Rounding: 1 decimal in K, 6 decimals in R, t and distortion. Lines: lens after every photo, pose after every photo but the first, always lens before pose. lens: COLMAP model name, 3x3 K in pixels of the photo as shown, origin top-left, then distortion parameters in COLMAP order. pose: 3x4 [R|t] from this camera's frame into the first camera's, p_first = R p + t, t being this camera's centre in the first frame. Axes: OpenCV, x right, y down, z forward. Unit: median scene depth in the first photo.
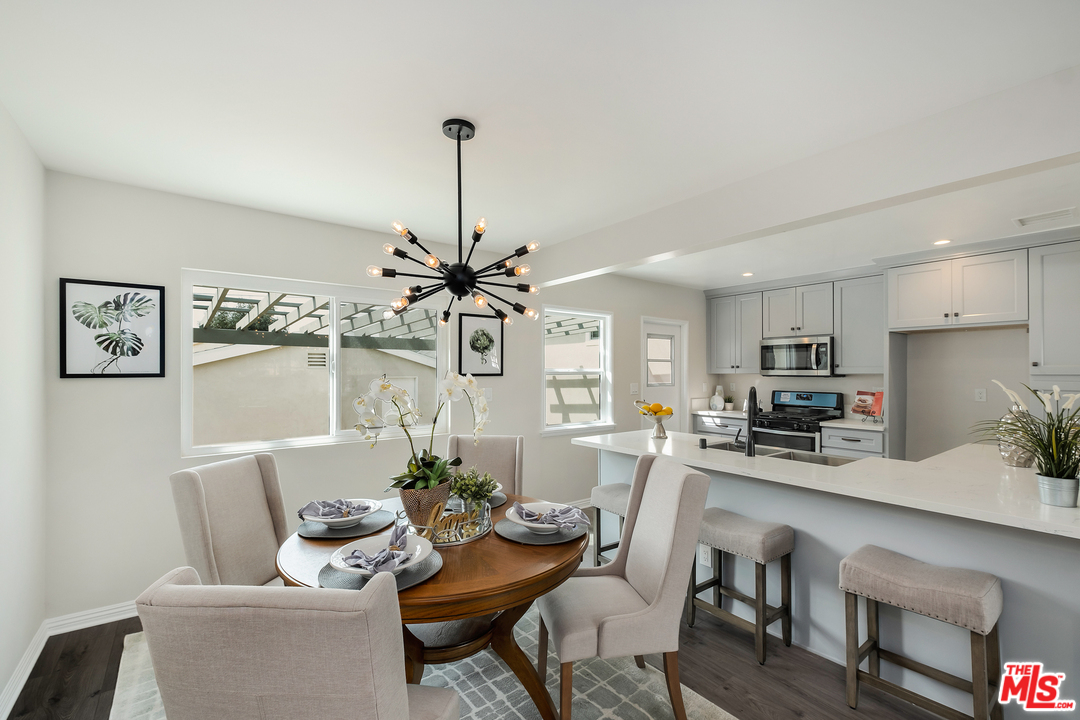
lens RADIAL K [[460.8, 0, 540.3], [0, 460.8, 368.0], [0, 0, 1]] dist [0.008179, -0.002708]
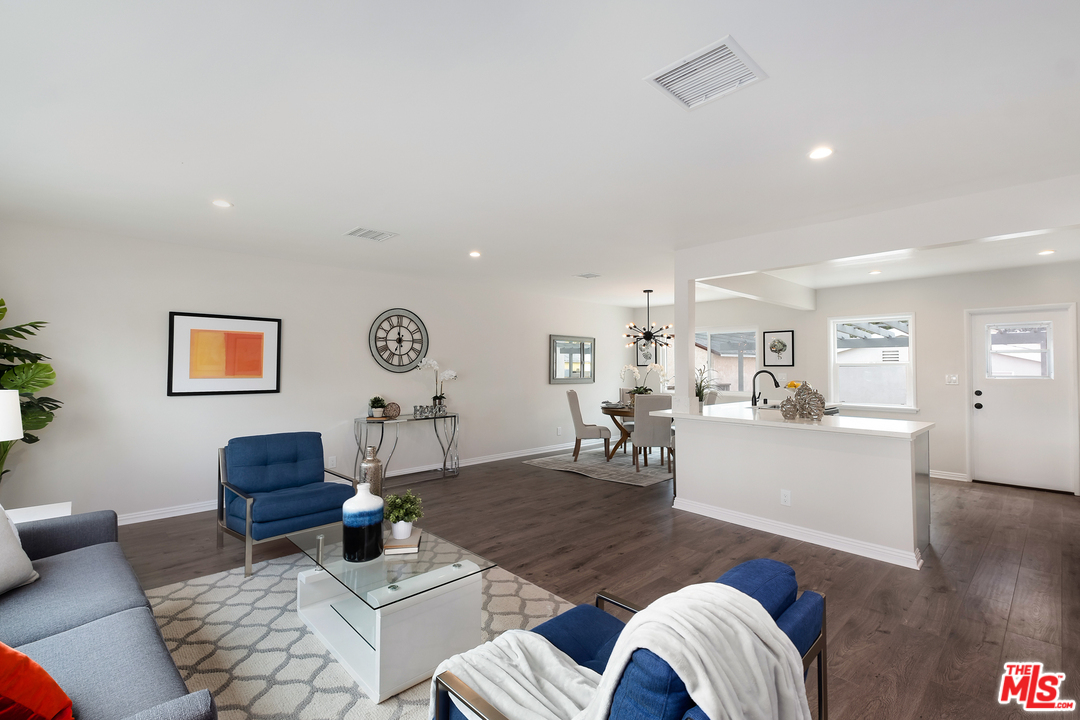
lens RADIAL K [[484.5, 0, 540.5], [0, 484.5, 355.3], [0, 0, 1]] dist [0.005576, -0.000828]
pose [[0.111203, -0.025017, -0.993483, 1.350290], [0.005058, 0.999684, -0.024607, 0.013531], [0.993785, -0.002289, 0.111294, -0.075086]]
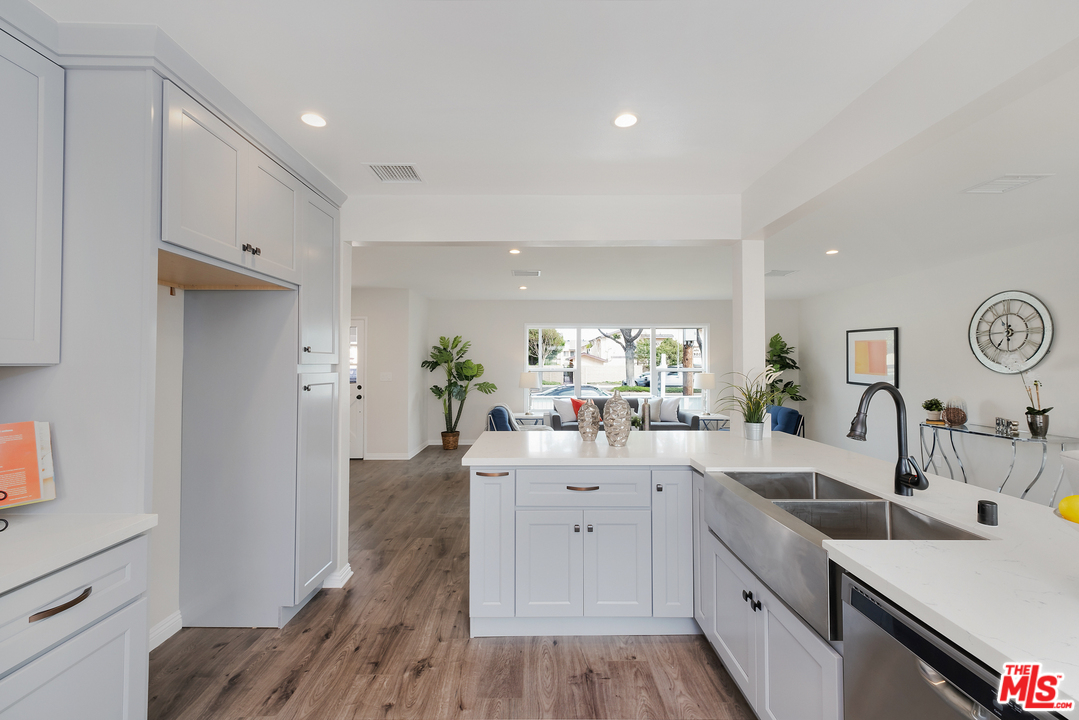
lens RADIAL K [[460.4, 0, 531.6], [0, 460.4, 357.4], [0, 0, 1]] dist [0.008179, -0.002708]
pose [[-0.791846, 0.009903, 0.610640, 0.265811], [-0.002694, 0.999802, -0.019708, 0.013188], [-0.610715, -0.017251, -0.791663, 1.002690]]
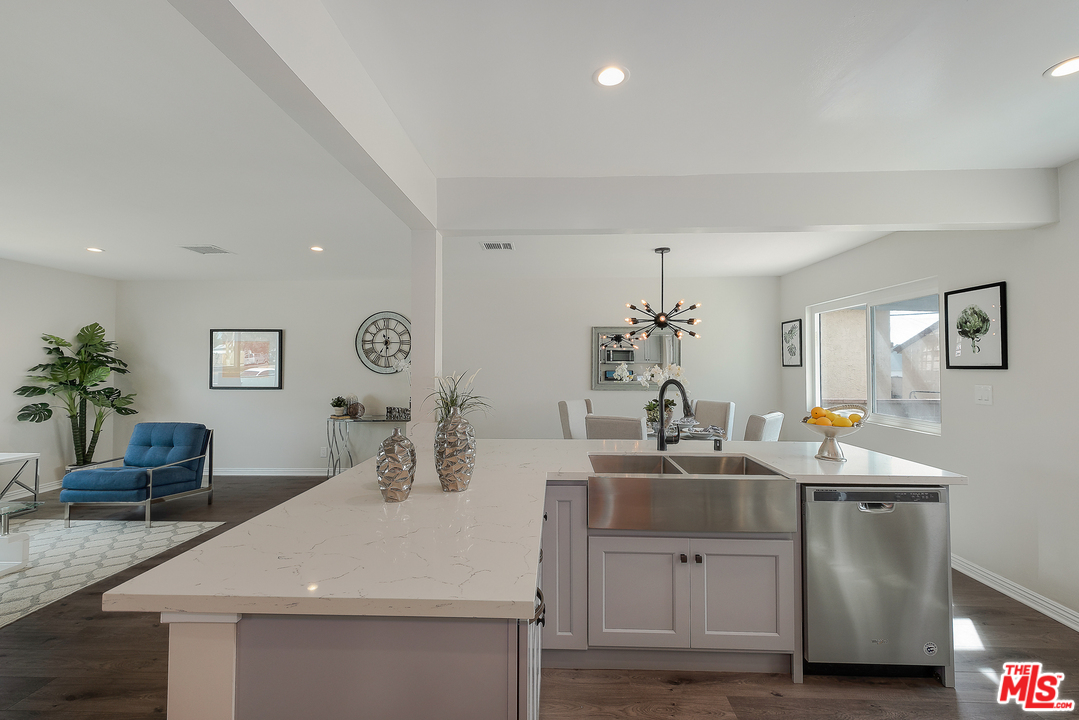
lens RADIAL K [[460.4, 0, 545.6], [0, 460.4, 358.8], [0, 0, 1]] dist [0.008179, -0.002708]
pose [[-0.622183, -0.011281, -0.782790, 0.768686], [0.004543, 0.999827, -0.018019, 0.009883], [0.782858, -0.014768, -0.622025, 0.788993]]
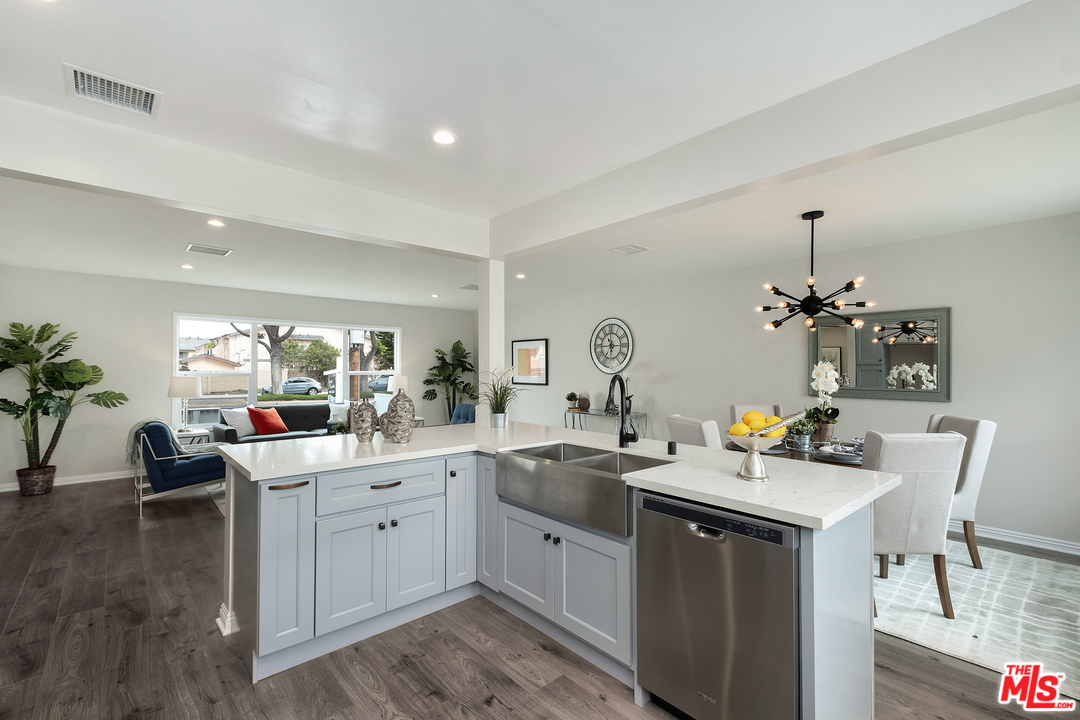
lens RADIAL K [[484.5, 0, 539.2], [0, 484.5, 365.9], [0, 0, 1]] dist [0.005576, -0.000828]
pose [[-0.997049, -0.000958, -0.076763, 0.398789], [0.000079, 0.999909, -0.013518, 0.021501], [0.076769, -0.013484, -0.996958, 1.110058]]
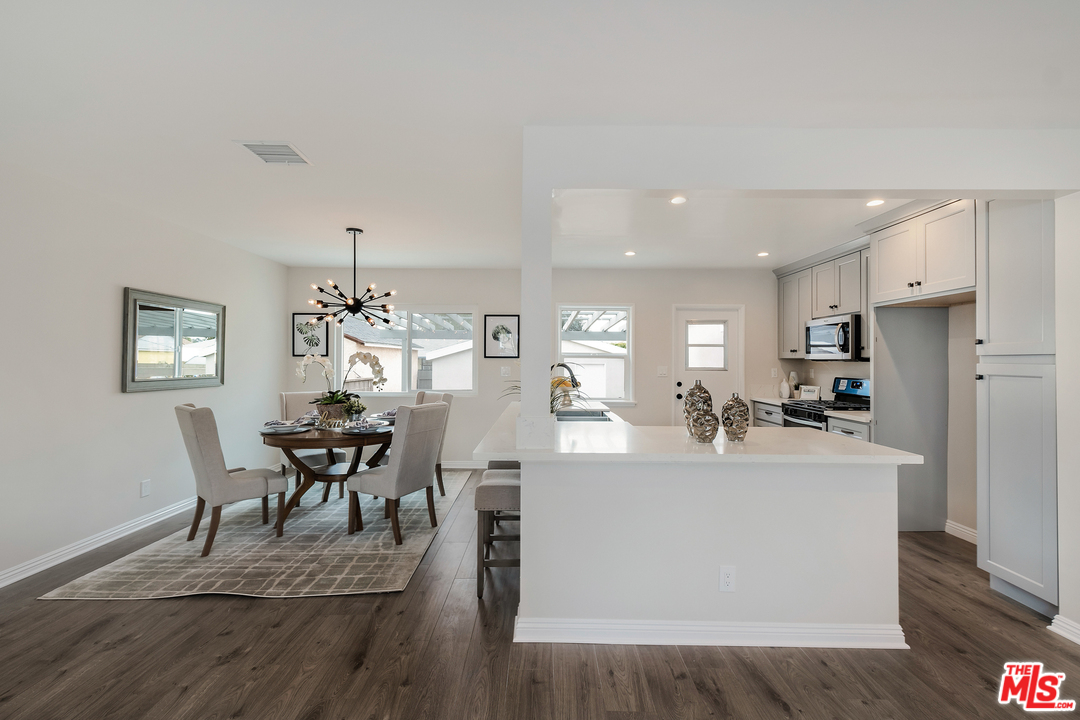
lens RADIAL K [[460.8, 0, 540.4], [0, 460.8, 360.3], [0, 0, 1]] dist [0.008179, -0.002708]
pose [[0.801800, 0.003414, -0.597582, 0.696941], [-0.000873, 0.999989, 0.004542, 0.015338], [0.597591, -0.003120, 0.801795, -0.055135]]
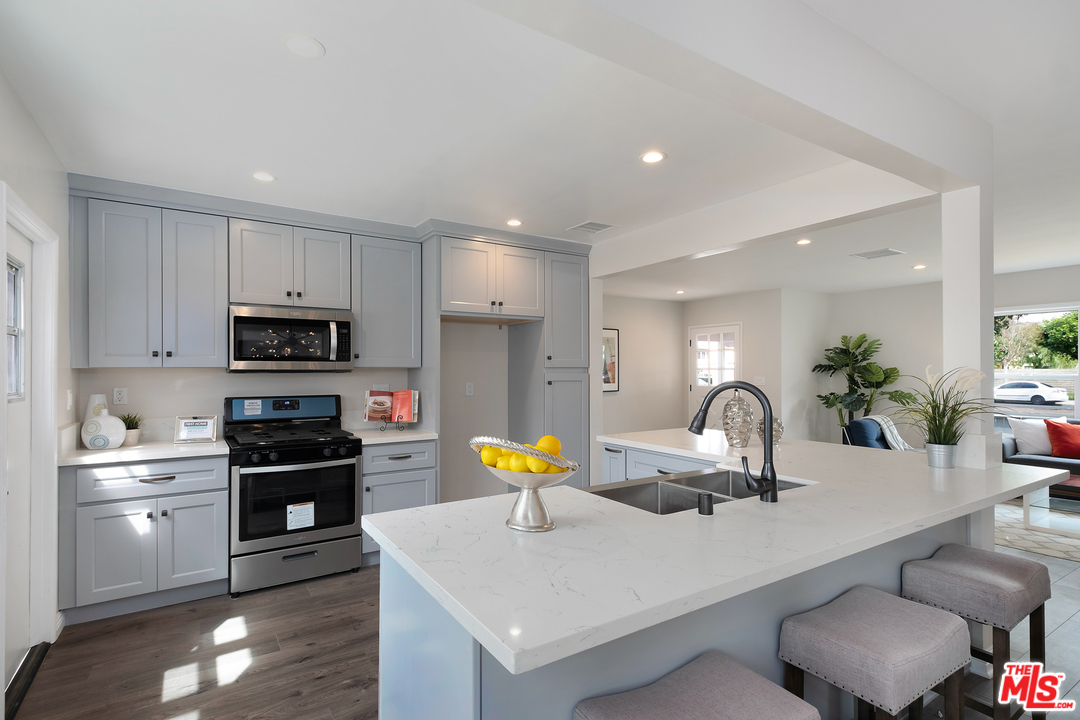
lens RADIAL K [[510.4, 0, 542.9], [0, 510.4, 366.4], [0, 0, 1]] dist [-0.002240, 0.000107]
pose [[0.065566, 0.009055, 0.997807, -0.110440], [-0.003571, 0.999955, -0.008840, 0.017554], [-0.997842, -0.002983, 0.065595, 0.692332]]
